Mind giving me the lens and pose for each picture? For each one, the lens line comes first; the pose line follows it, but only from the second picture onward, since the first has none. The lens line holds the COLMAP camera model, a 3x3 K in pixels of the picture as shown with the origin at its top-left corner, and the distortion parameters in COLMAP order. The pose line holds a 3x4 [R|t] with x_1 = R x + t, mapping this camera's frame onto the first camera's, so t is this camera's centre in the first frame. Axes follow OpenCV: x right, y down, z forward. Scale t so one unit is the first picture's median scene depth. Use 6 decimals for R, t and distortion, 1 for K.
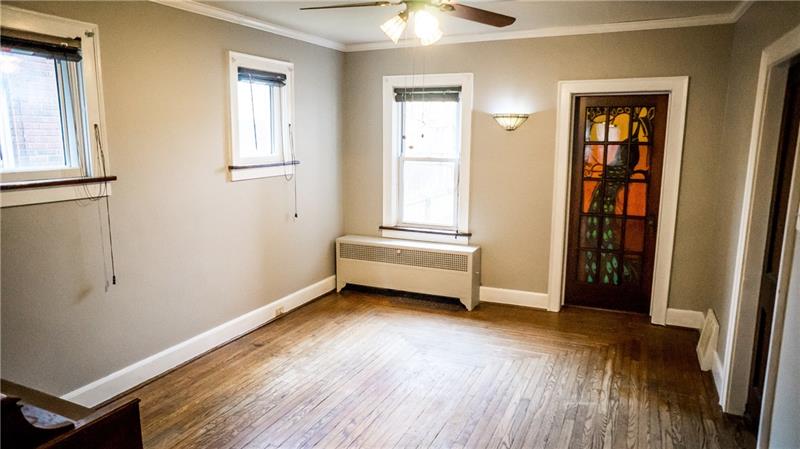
lens RADIAL K [[540.8, 0, 395.5], [0, 540.8, 228.8], [0, 0, 1]] dist [-0.061882, 0.065395]
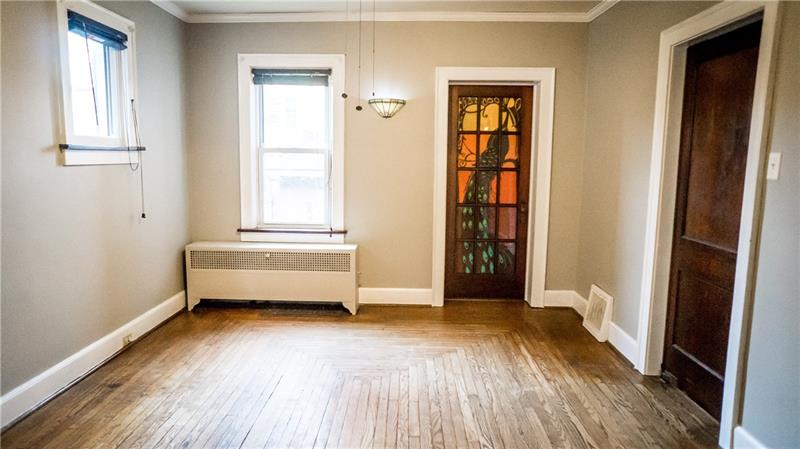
lens RADIAL K [[540.8, 0, 401.0], [0, 540.8, 227.1], [0, 0, 1]] dist [-0.061882, 0.065395]
pose [[0.919560, -0.044505, 0.390421, -0.146199], [0.058903, 0.997951, -0.024976, 0.034450], [-0.388510, 0.045963, 0.920297, 0.136726]]
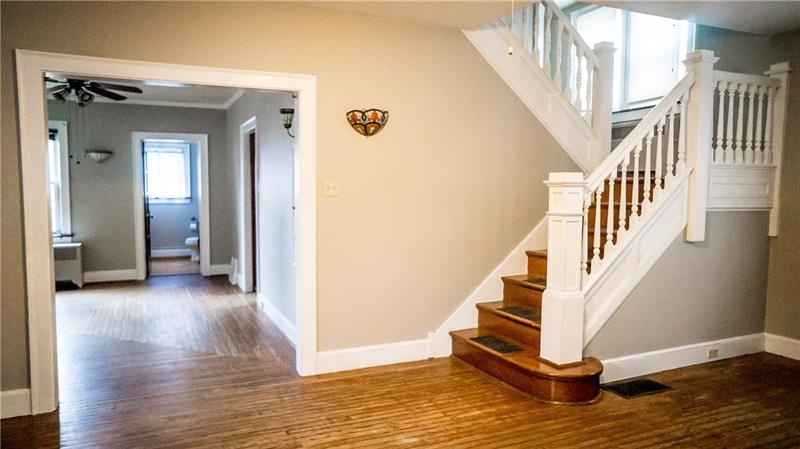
lens RADIAL K [[540.8, 0, 391.3], [0, 540.8, 237.5], [0, 0, 1]] dist [-0.061882, 0.065395]
pose [[0.660865, -0.062123, 0.747929, -0.384158], [0.123595, 0.991970, -0.026815, 0.169950], [-0.740258, 0.110162, 0.663236, -0.574000]]
